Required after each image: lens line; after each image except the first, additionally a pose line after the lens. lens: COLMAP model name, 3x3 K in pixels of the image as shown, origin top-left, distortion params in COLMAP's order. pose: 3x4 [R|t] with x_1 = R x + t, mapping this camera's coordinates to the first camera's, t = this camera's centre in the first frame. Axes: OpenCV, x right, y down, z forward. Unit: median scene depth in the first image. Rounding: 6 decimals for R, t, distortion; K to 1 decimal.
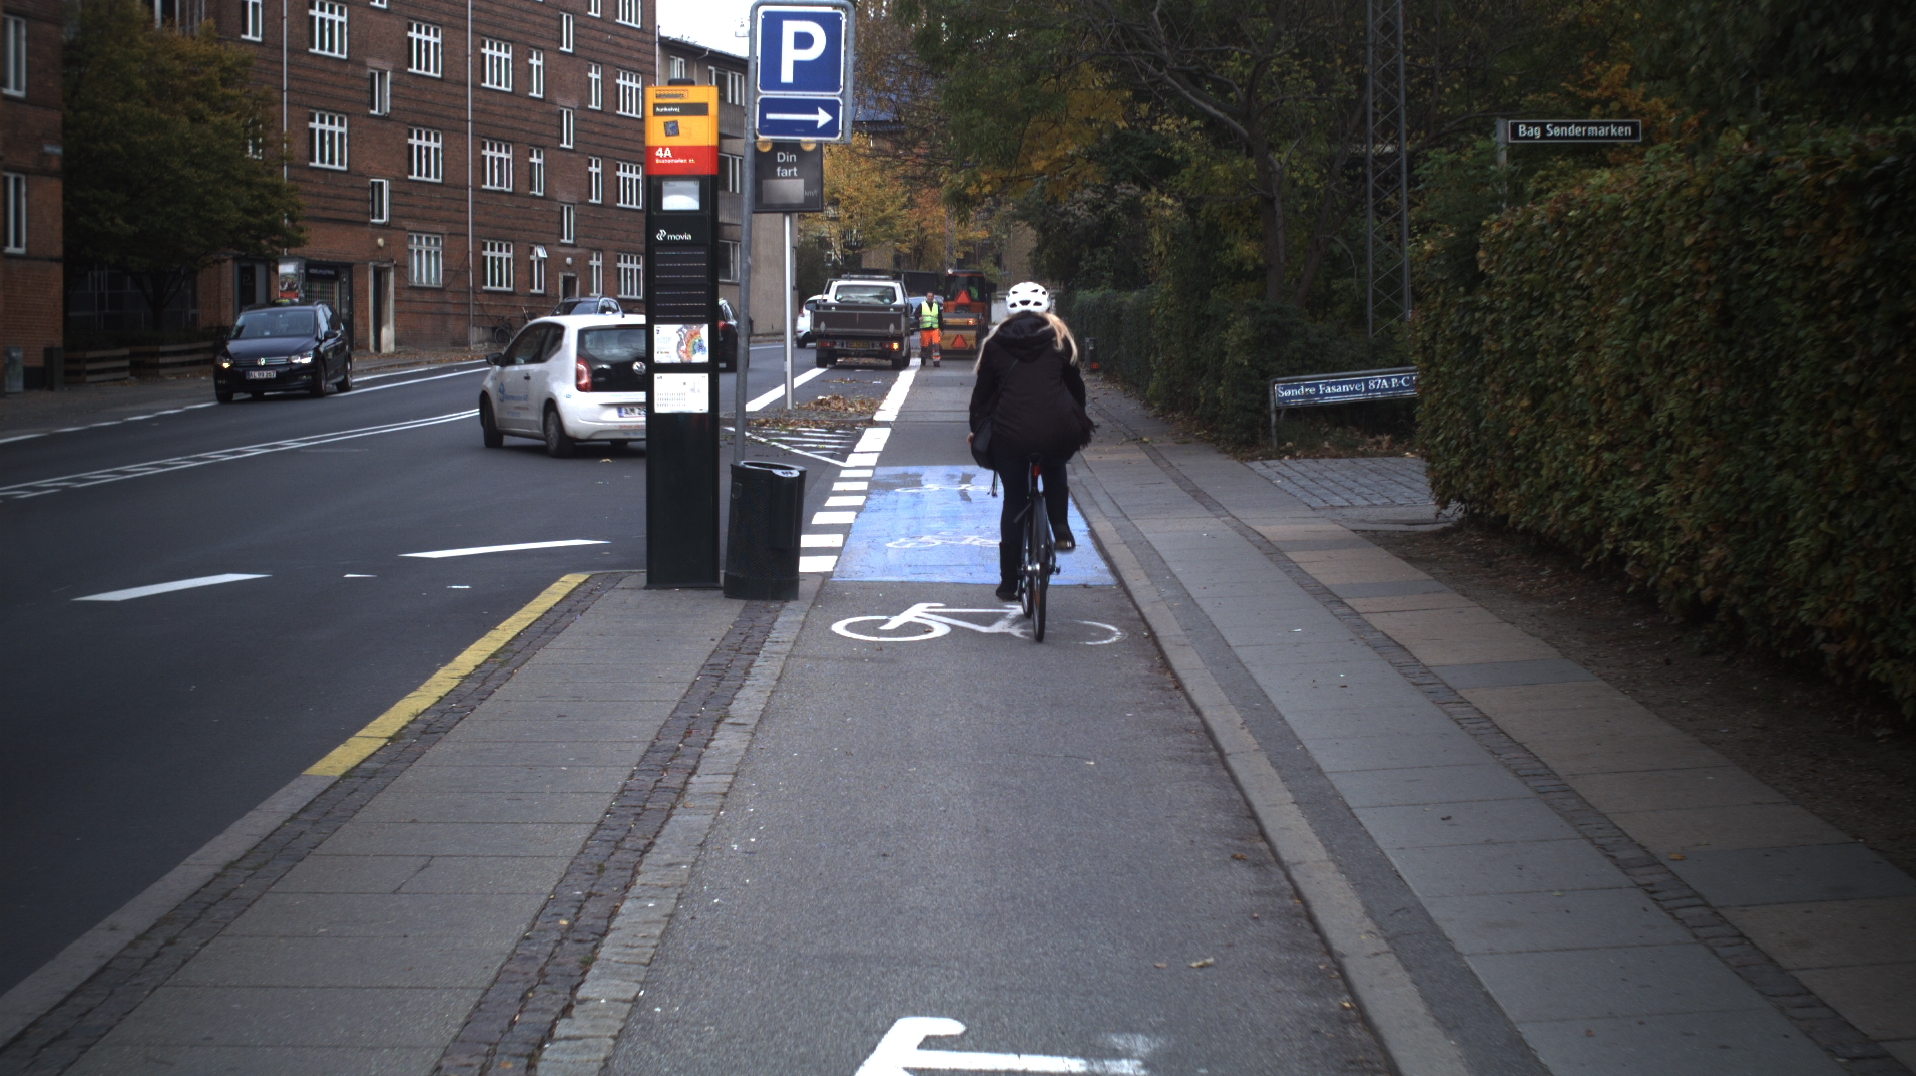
lens RADIAL K [[3562.9, 0, 958.0], [0, 3562.9, 538.0], [0, 0, 1]] dist [-0.293586, 0.433882]
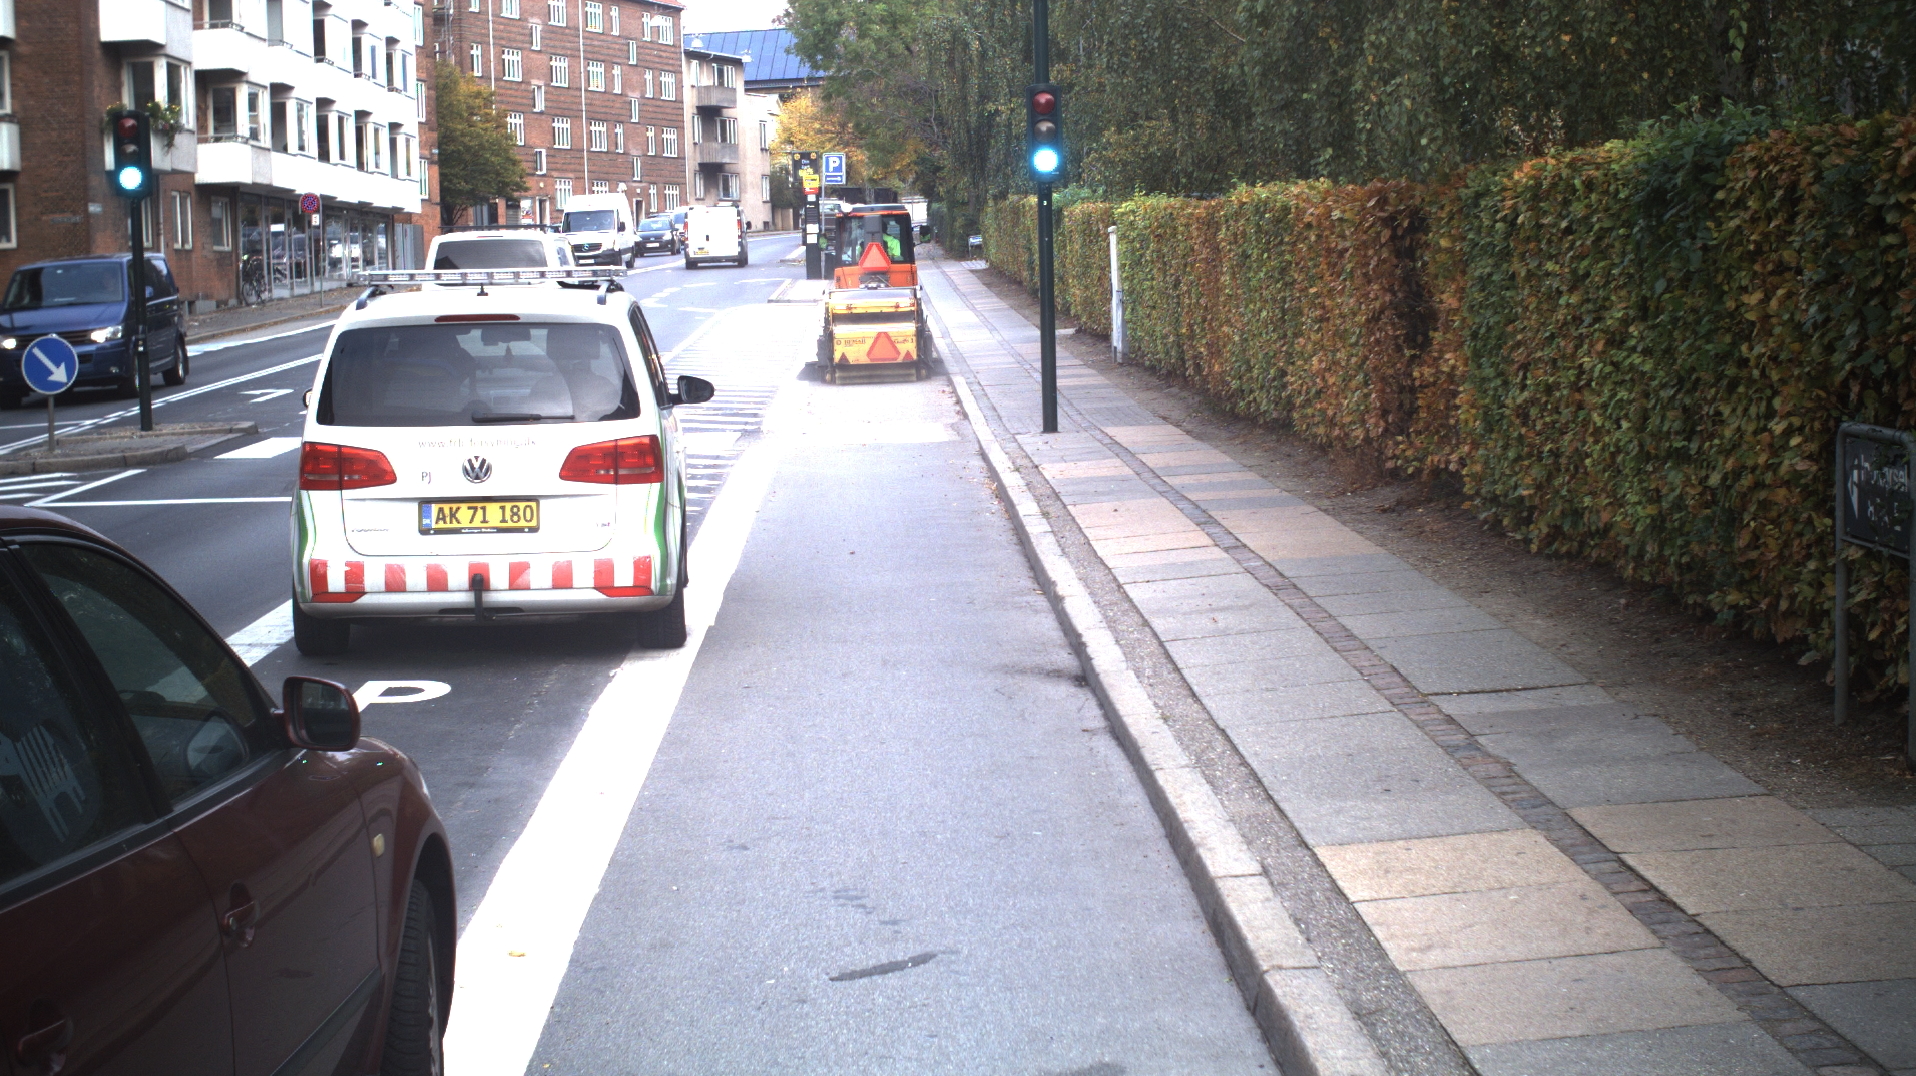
lens RADIAL K [[3562.9, 0, 958.0], [0, 3562.9, 538.0], [0, 0, 1]] dist [-0.293586, 0.433882]
pose [[0.999329, -0.031081, 0.019376, 0.002714], [0.030499, 0.999094, 0.029671, 0.047407], [-0.020280, -0.029060, 0.999372, -0.797445]]
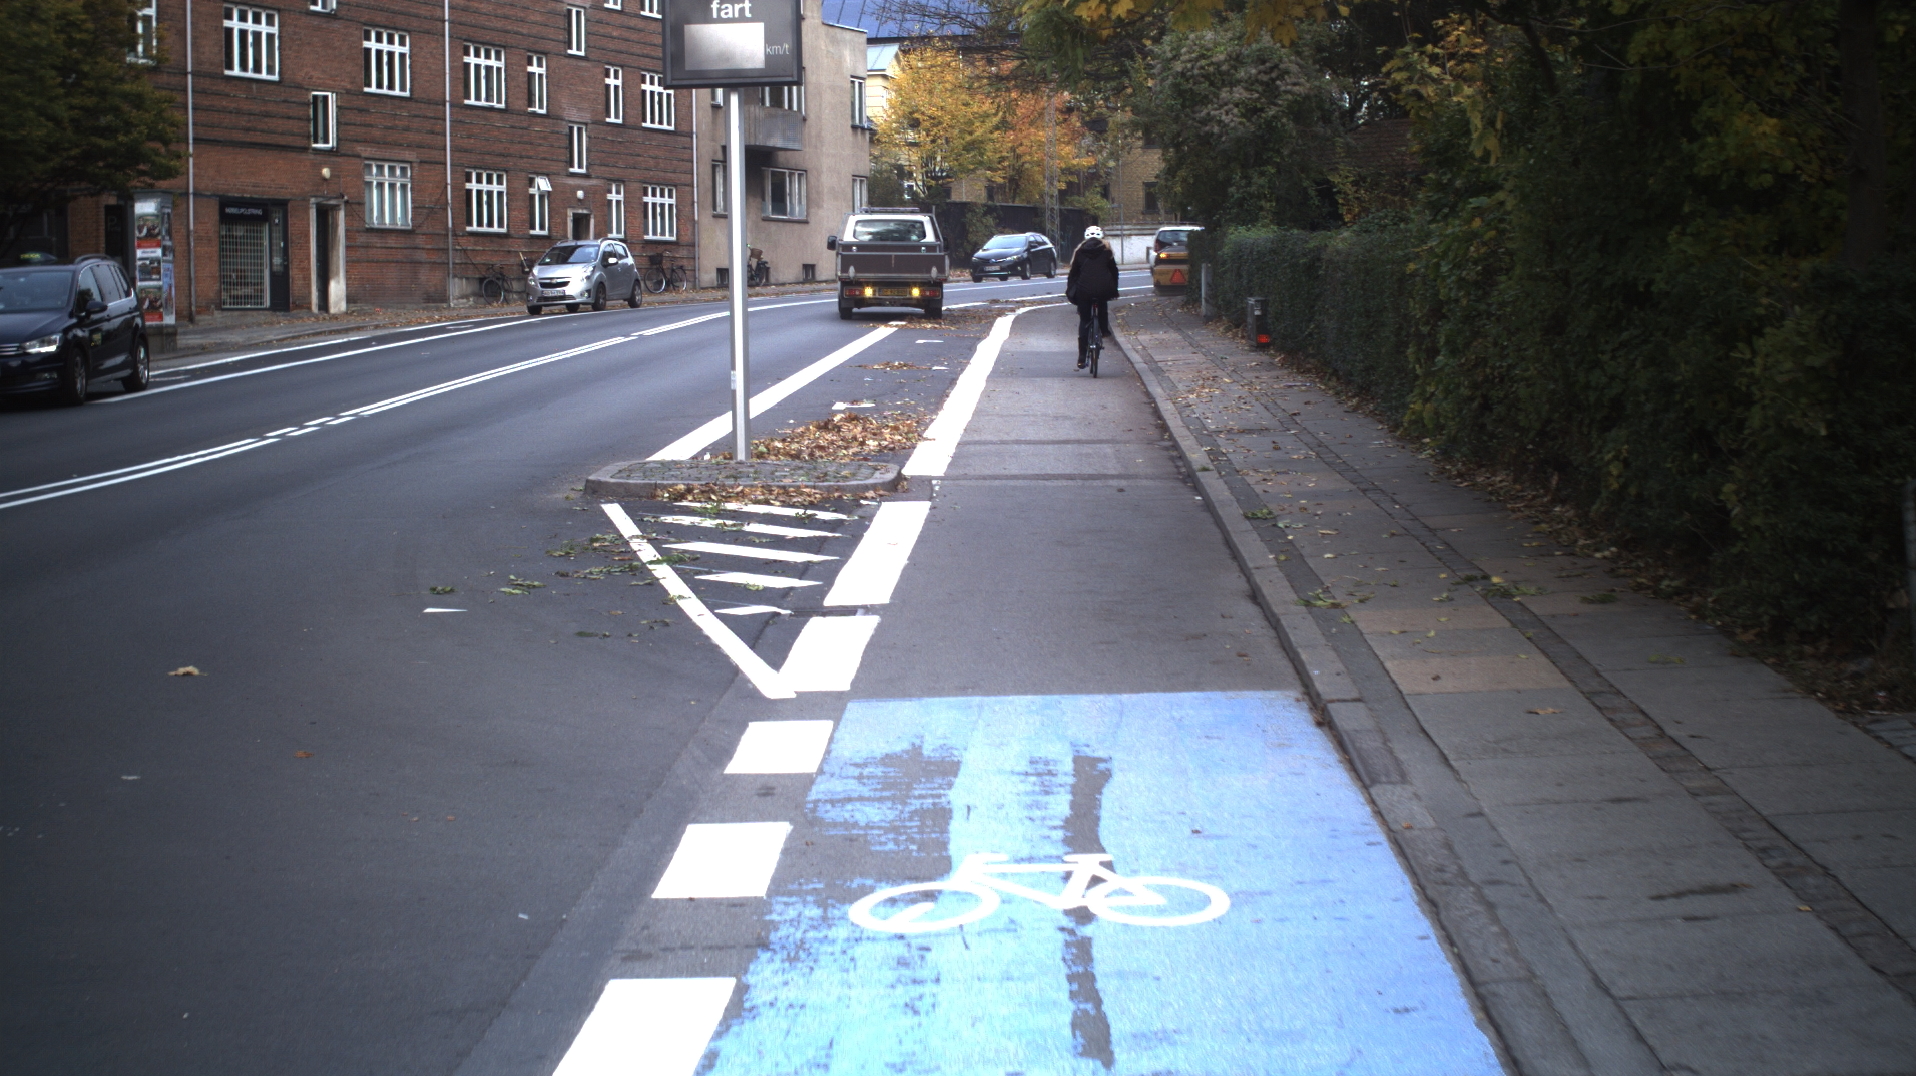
lens RADIAL K [[3562.9, 0, 958.0], [0, 3562.9, 538.0], [0, 0, 1]] dist [-0.293586, 0.433882]
pose [[0.999552, -0.006170, -0.029296, 0.000068], [0.006705, 0.999812, 0.018204, -0.016445], [0.029178, -0.018392, 0.999405, 0.228225]]
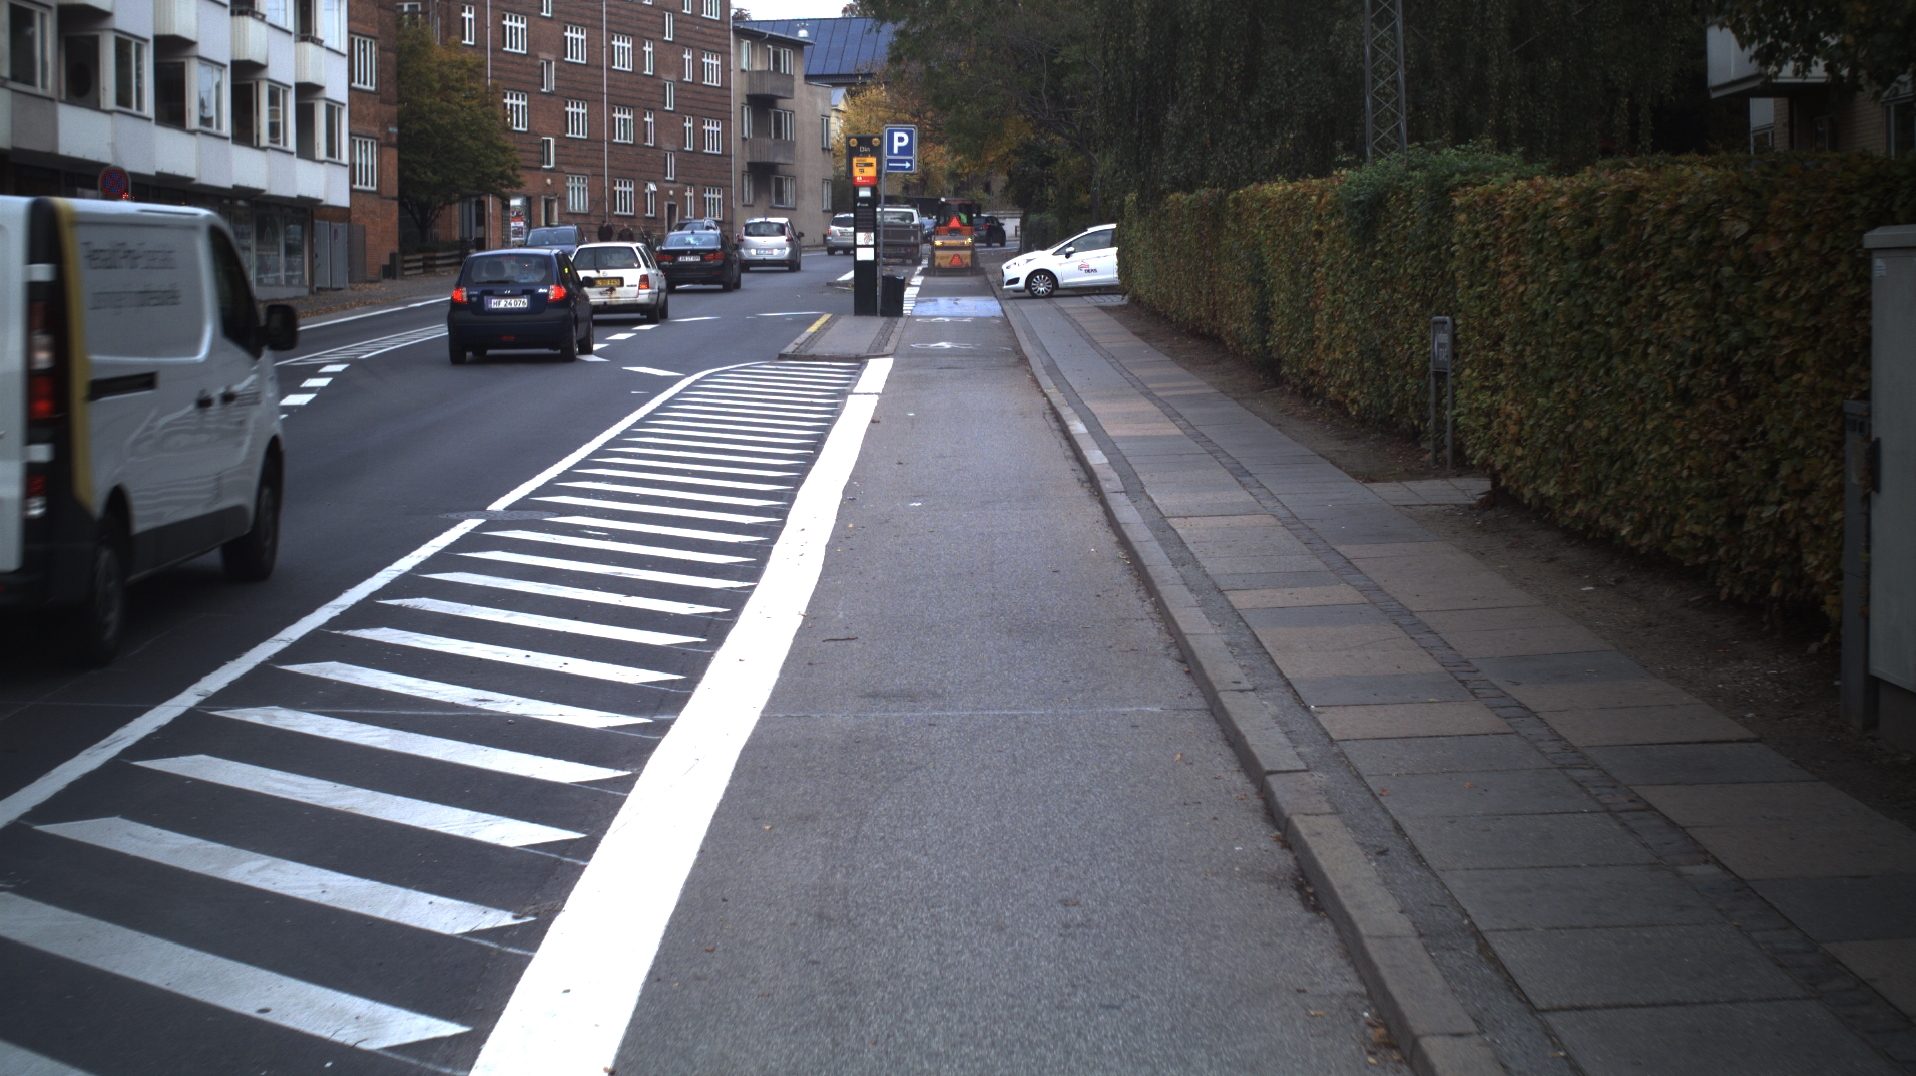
lens RADIAL K [[3562.9, 0, 958.0], [0, 3562.9, 538.0], [0, 0, 1]] dist [-0.293586, 0.433882]
pose [[0.999989, -0.004754, 0.000045, 0.000820], [0.004751, 0.999717, 0.023328, 0.028986], [-0.000155, -0.023328, 0.999728, -0.454589]]
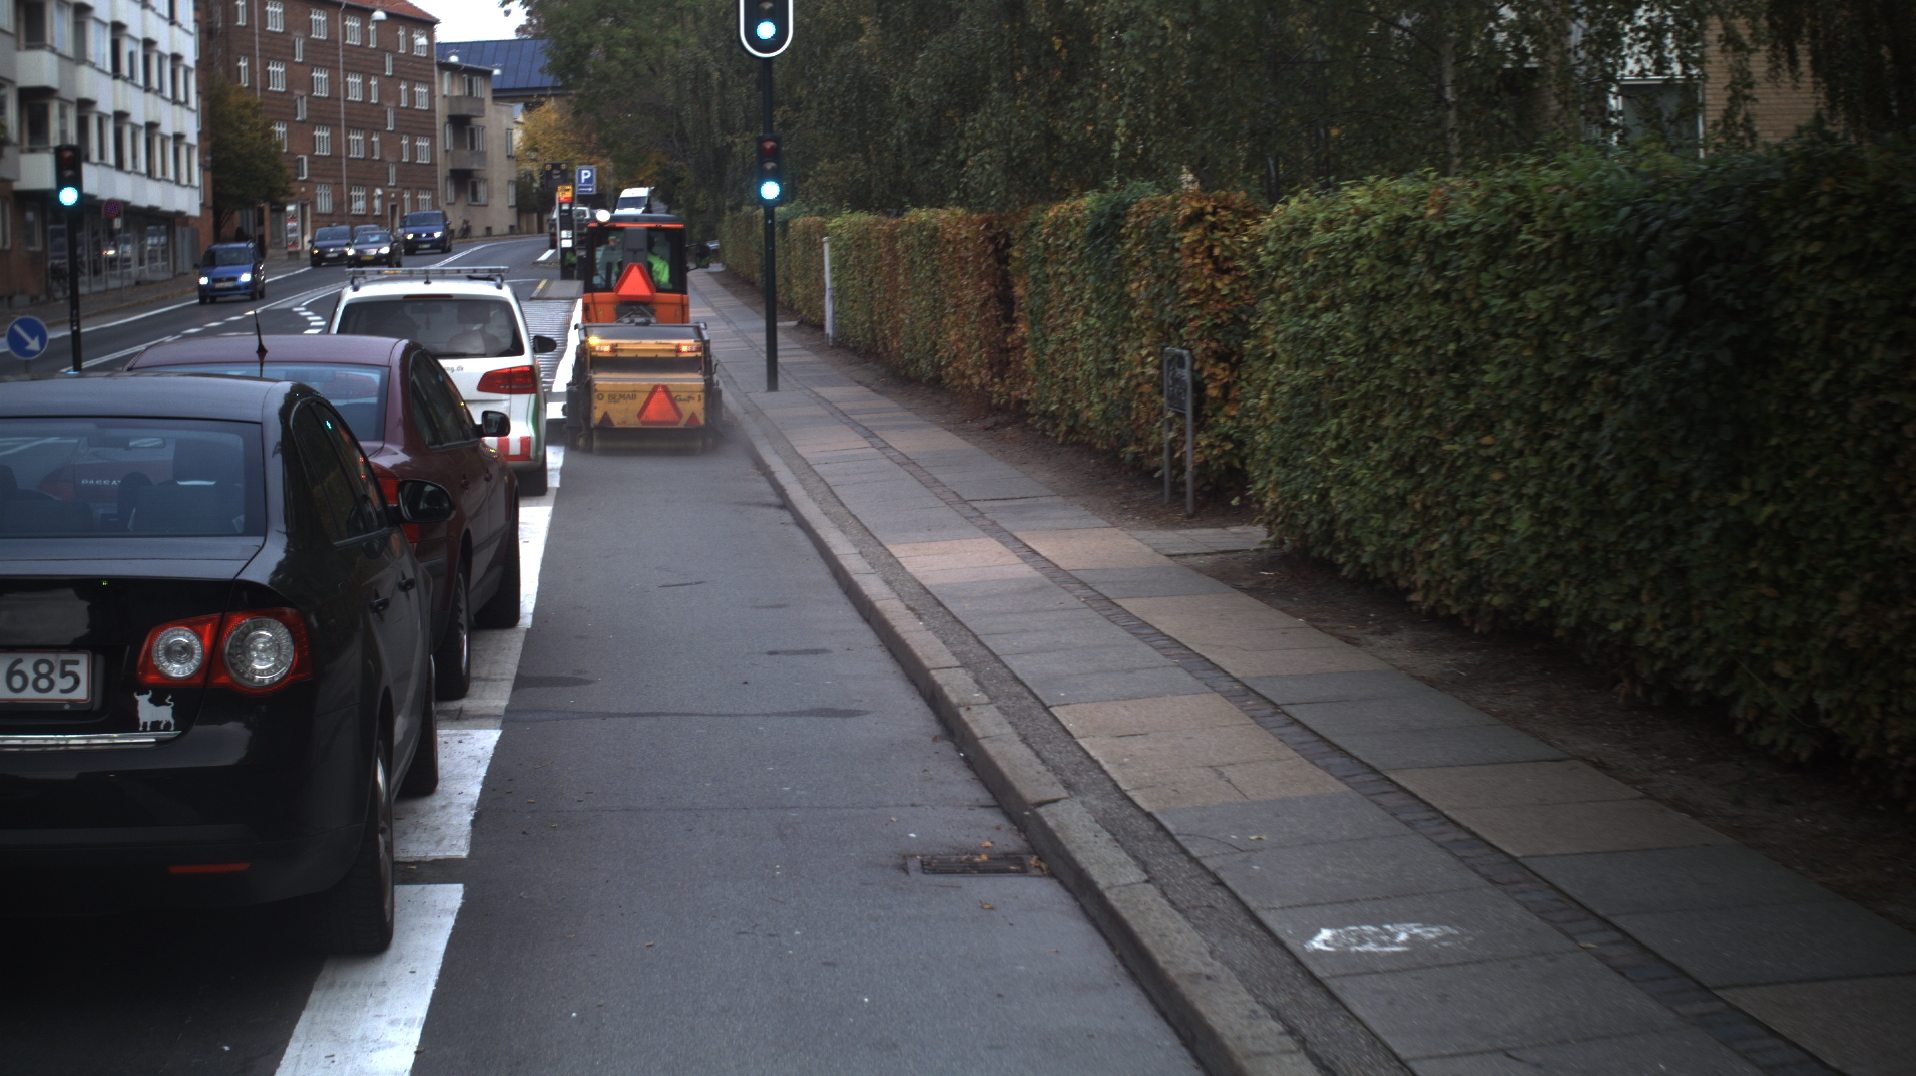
lens RADIAL K [[3562.9, 0, 958.0], [0, 3562.9, 538.0], [0, 0, 1]] dist [-0.293586, 0.433882]
pose [[0.995171, -0.028226, 0.094009, -0.001274], [0.025439, 0.999204, 0.030715, 0.052878], [-0.094801, -0.028175, 0.995097, -0.912594]]
